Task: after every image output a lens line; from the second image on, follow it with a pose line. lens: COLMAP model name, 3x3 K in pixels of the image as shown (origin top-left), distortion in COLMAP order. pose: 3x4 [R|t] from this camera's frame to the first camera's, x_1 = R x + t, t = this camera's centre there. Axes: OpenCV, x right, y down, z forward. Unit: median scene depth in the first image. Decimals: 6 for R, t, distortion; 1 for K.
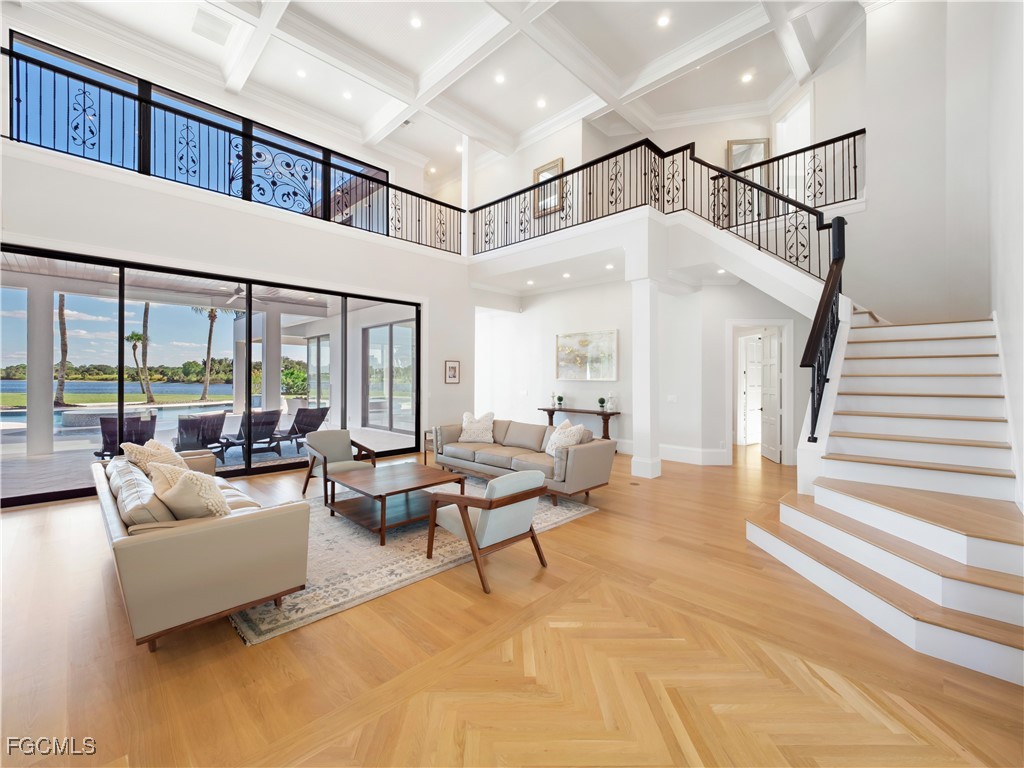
lens RADIAL K [[440.4, 0, 507.5], [0, 440.4, 381.9], [0, 0, 1]] dist [-0.000849, -0.001680]
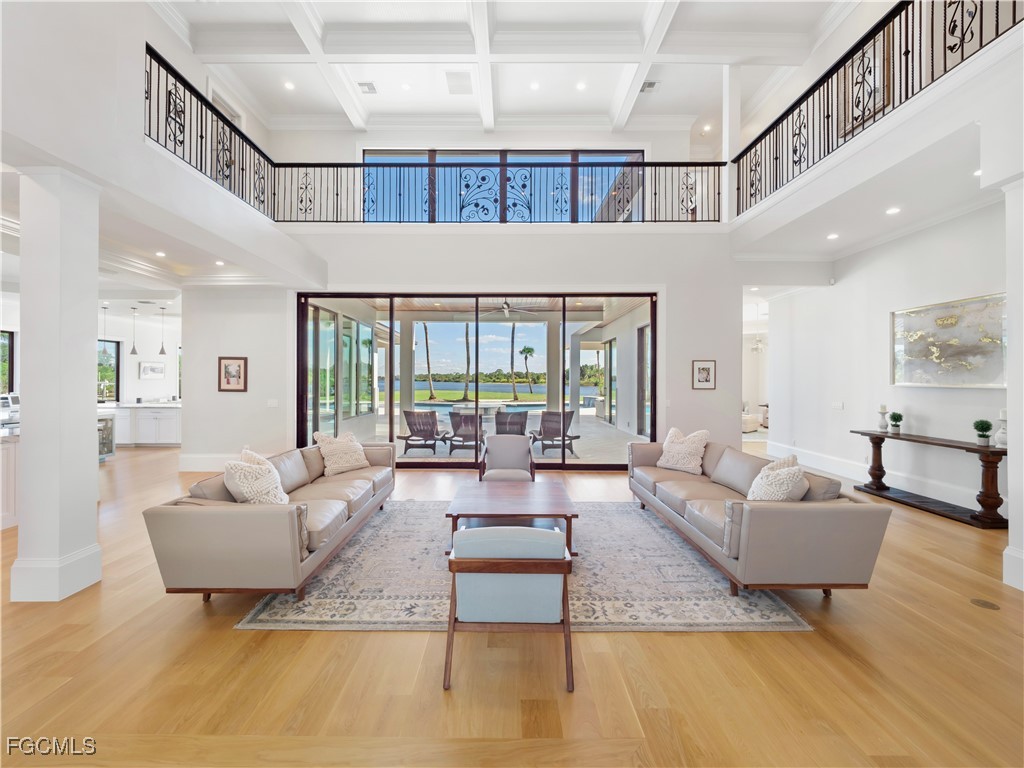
lens RADIAL K [[440.4, 0, 519.6], [0, 440.4, 380.6], [0, 0, 1]] dist [-0.000849, -0.001680]
pose [[0.694634, 0.000100, -0.719364, 0.247931], [-0.007810, 0.999942, -0.007403, -0.004514], [0.719321, 0.010760, 0.694594, 0.267119]]
